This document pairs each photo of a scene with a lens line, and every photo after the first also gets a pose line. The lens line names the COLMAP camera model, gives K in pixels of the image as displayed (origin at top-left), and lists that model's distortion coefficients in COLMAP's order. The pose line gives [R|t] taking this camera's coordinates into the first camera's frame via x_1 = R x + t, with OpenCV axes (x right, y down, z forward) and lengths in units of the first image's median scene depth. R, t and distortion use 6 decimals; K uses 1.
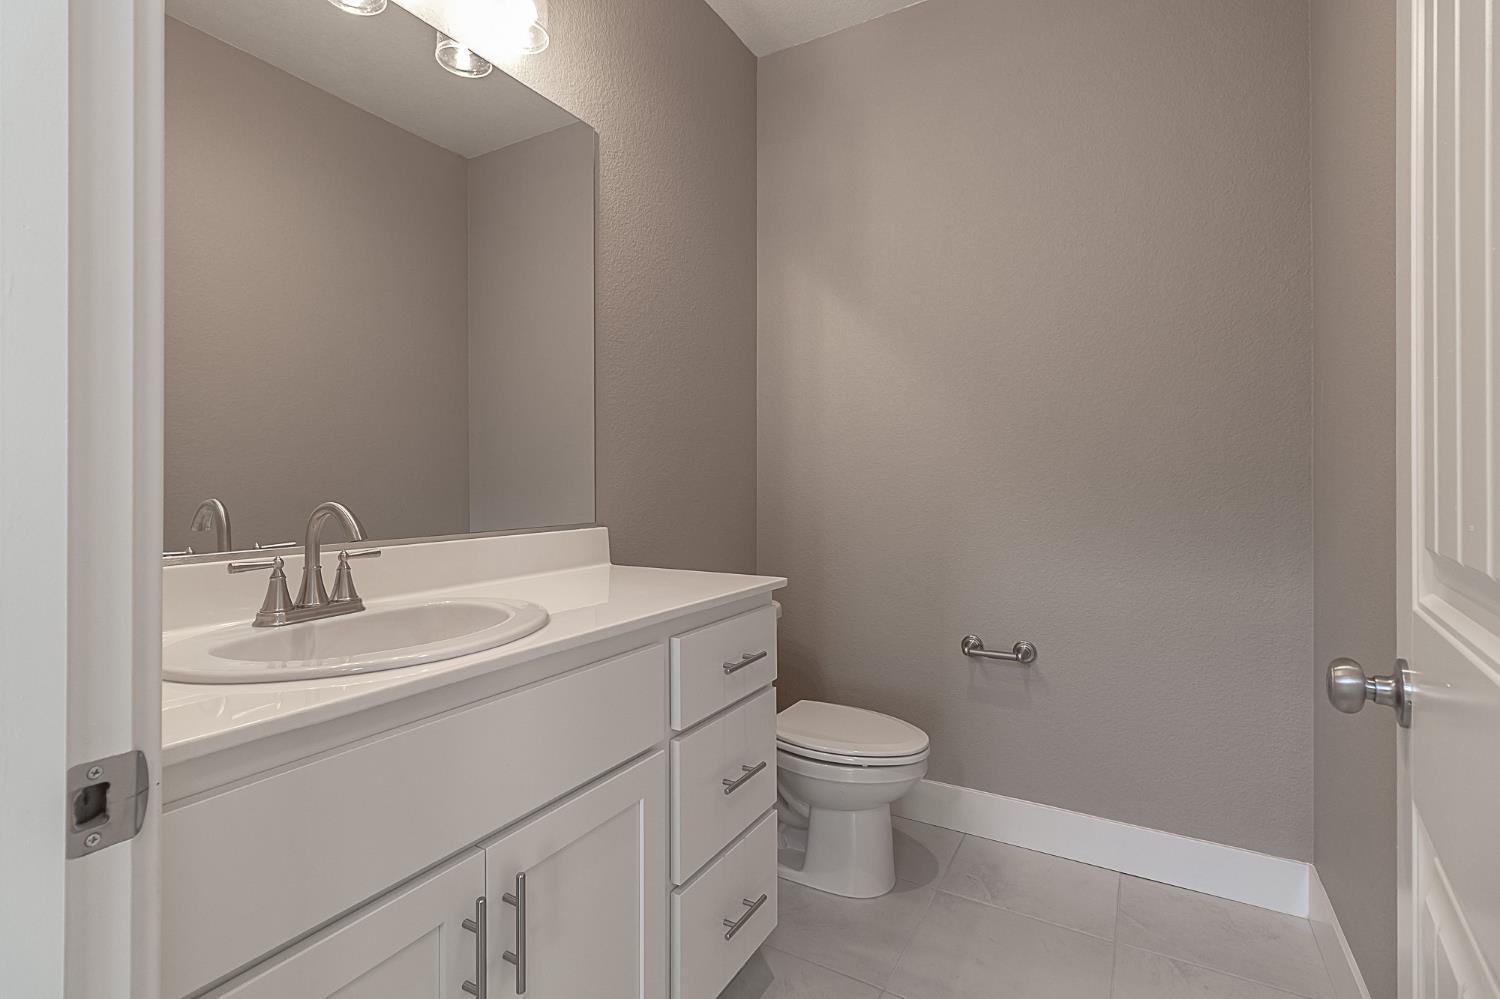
lens RADIAL K [[693.4, 0, 751.9], [0, 693.4, 488.7], [0, 0, 1]] dist [0.000487, 0.000116]
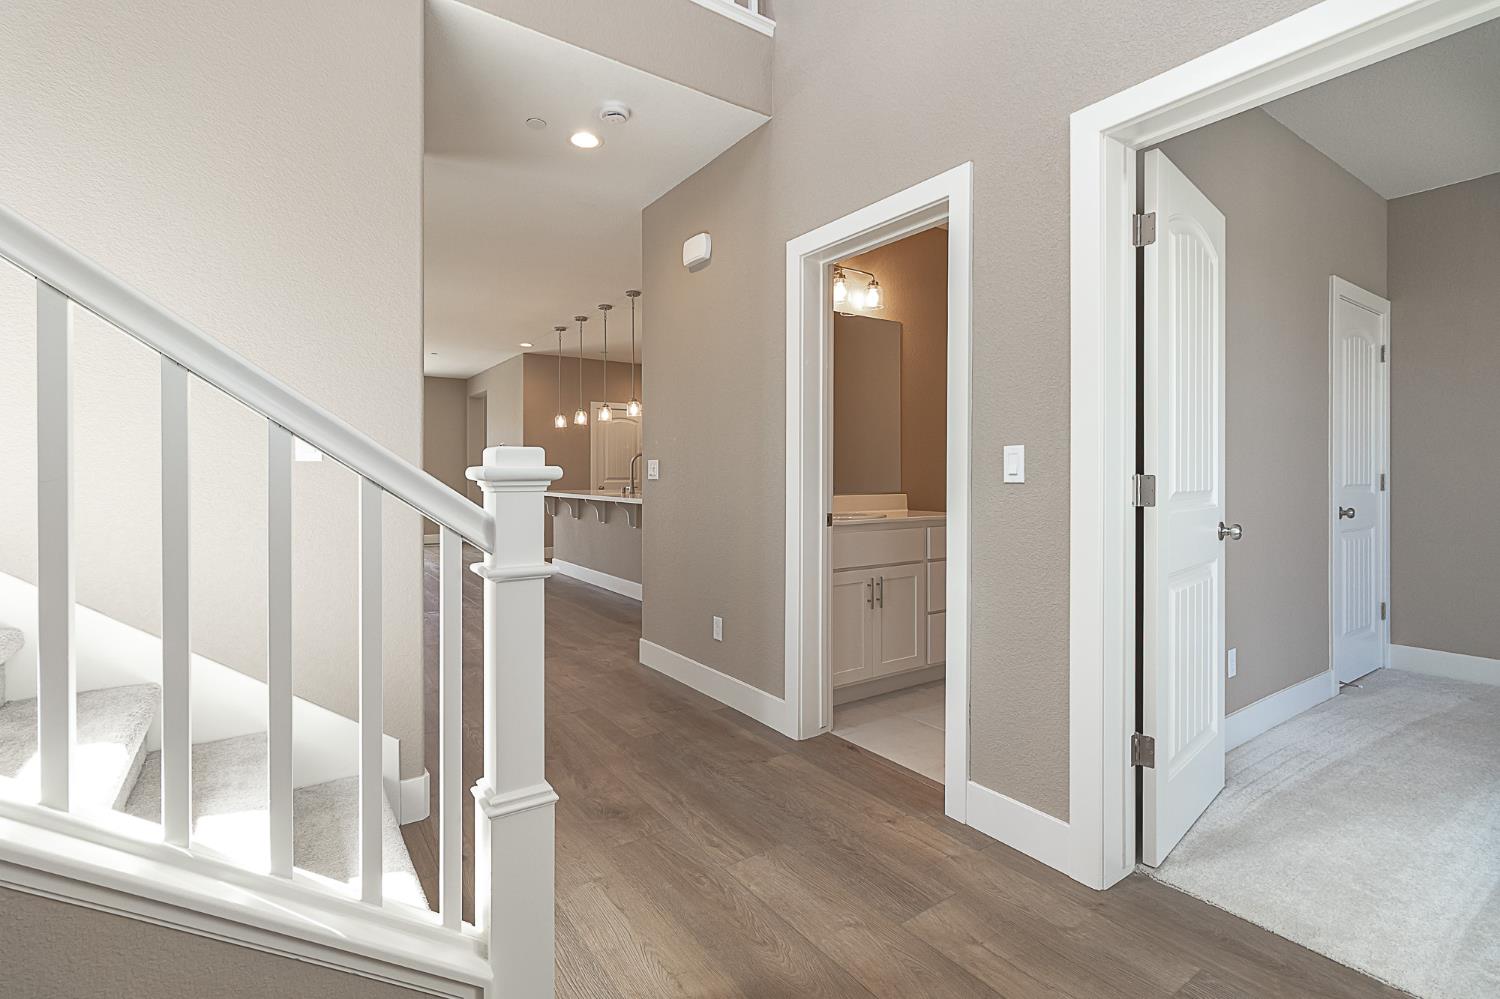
lens RADIAL K [[693.4, 0, 748.6], [0, 693.4, 492.0], [0, 0, 1]] dist [0.000487, 0.000116]
pose [[0.904756, 0.003485, -0.425917, 0.297330], [-0.000979, 0.999981, 0.006103, 0.031064], [0.425930, -0.005105, 0.904742, -1.307413]]
